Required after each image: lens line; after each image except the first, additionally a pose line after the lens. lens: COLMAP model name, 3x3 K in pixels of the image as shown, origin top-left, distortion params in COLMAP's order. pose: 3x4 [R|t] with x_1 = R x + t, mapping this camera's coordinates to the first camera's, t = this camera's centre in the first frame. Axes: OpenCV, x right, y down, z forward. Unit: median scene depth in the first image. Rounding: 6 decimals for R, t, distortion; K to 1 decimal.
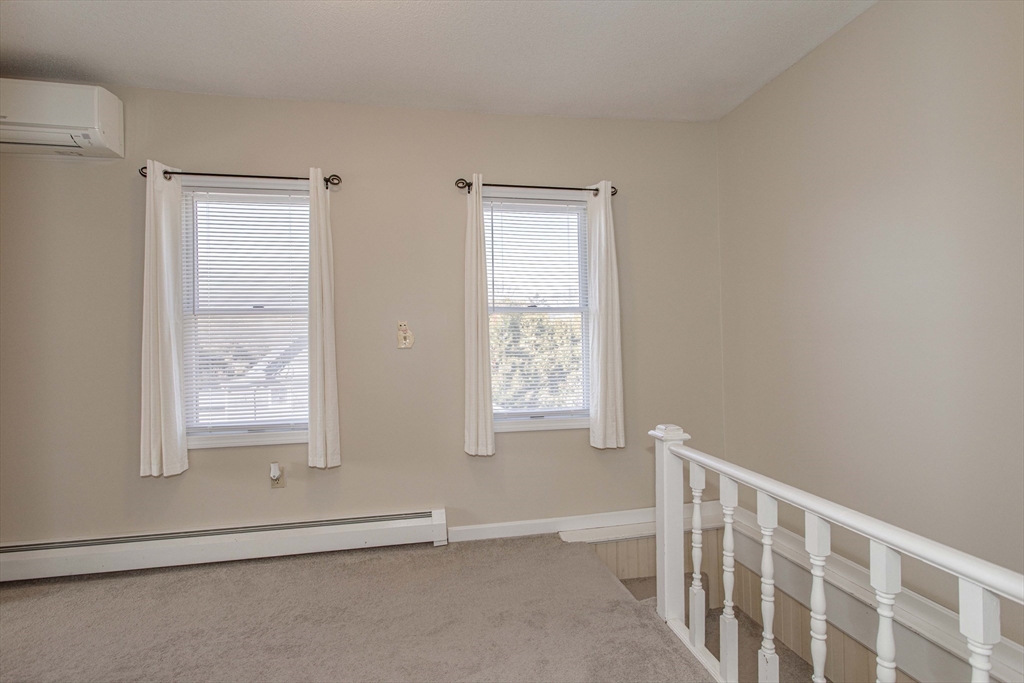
lens RADIAL K [[492.4, 0, 512.0], [0, 492.4, 341.5], [0, 0, 1]] dist [0.003553, 0.000312]
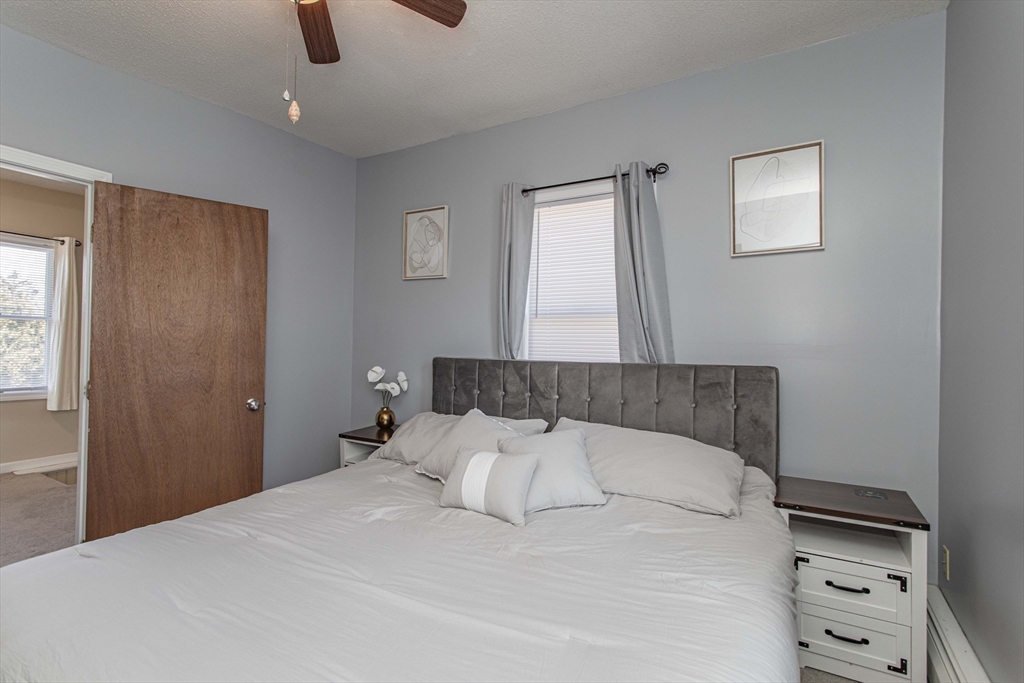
lens RADIAL K [[492.4, 0, 512.0], [0, 492.4, 341.5], [0, 0, 1]] dist [0.003553, 0.000312]
pose [[0.666351, 0.037115, 0.744714, -0.027184], [-0.034292, 0.999229, -0.019117, -0.017808], [-0.744849, -0.012799, 0.667110, -1.039360]]
